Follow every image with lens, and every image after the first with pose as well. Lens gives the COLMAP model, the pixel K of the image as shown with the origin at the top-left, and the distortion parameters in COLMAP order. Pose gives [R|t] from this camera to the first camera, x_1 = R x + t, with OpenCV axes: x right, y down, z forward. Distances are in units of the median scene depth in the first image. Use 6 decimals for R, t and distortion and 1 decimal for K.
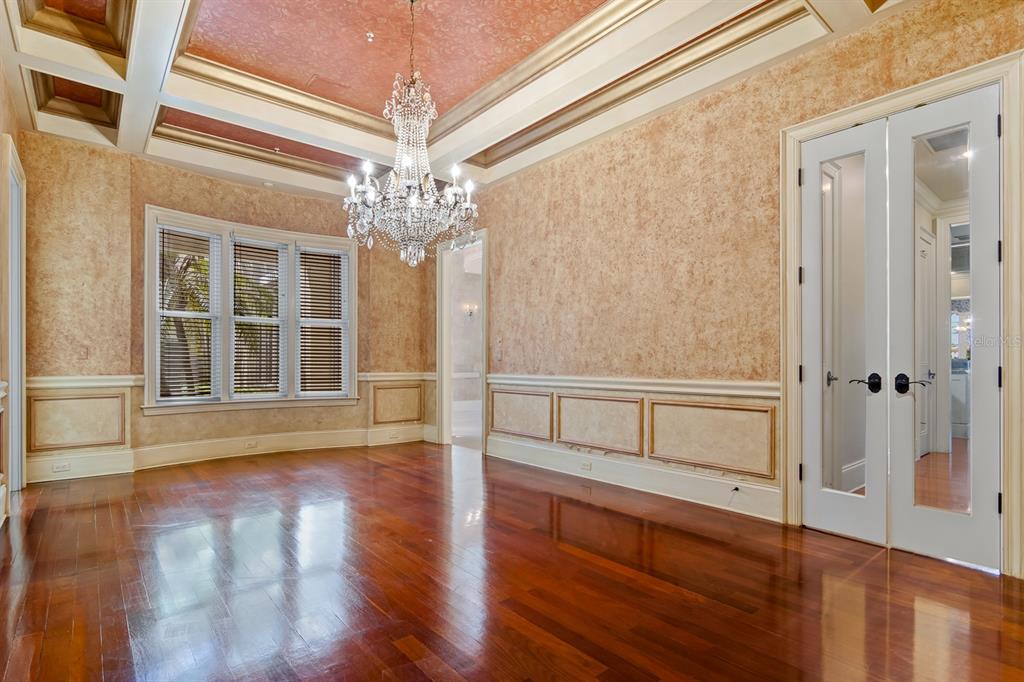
lens RADIAL K [[498.1, 0, 494.0], [0, 498.1, 361.6], [0, 0, 1]] dist [-0.006388, -0.000477]
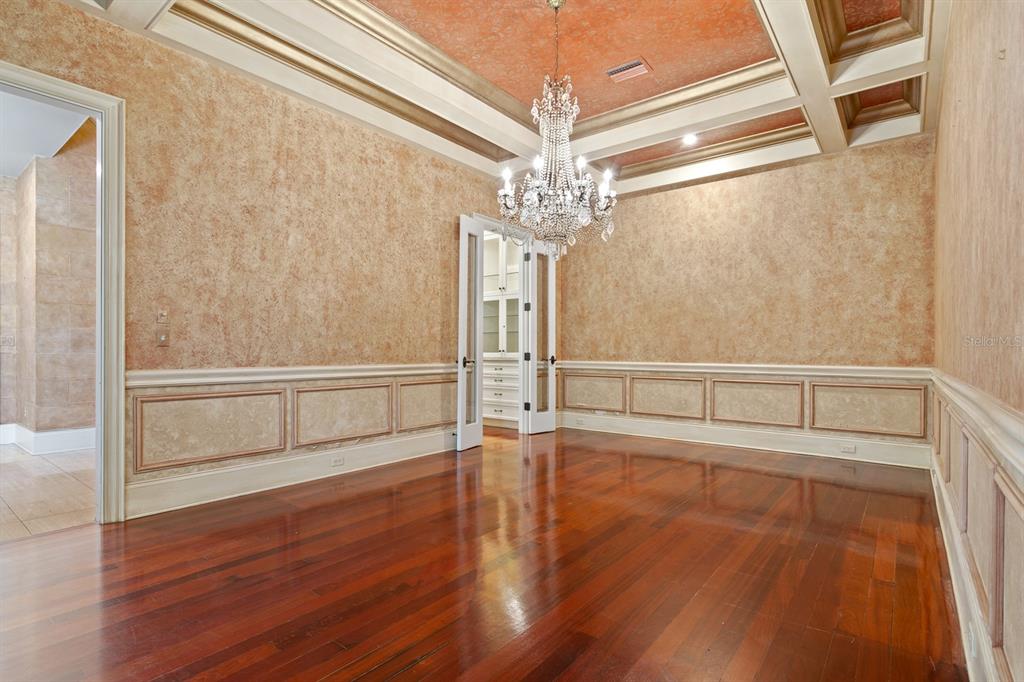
lens RADIAL K [[498.1, 0, 511.8], [0, 498.1, 348.8], [0, 0, 1]] dist [-0.006388, -0.000477]
pose [[-0.207930, 0.000853, 0.978143, -0.788083], [-0.008341, 0.999962, -0.002645, -0.001458], [-0.978108, -0.008709, -0.207915, 0.877642]]
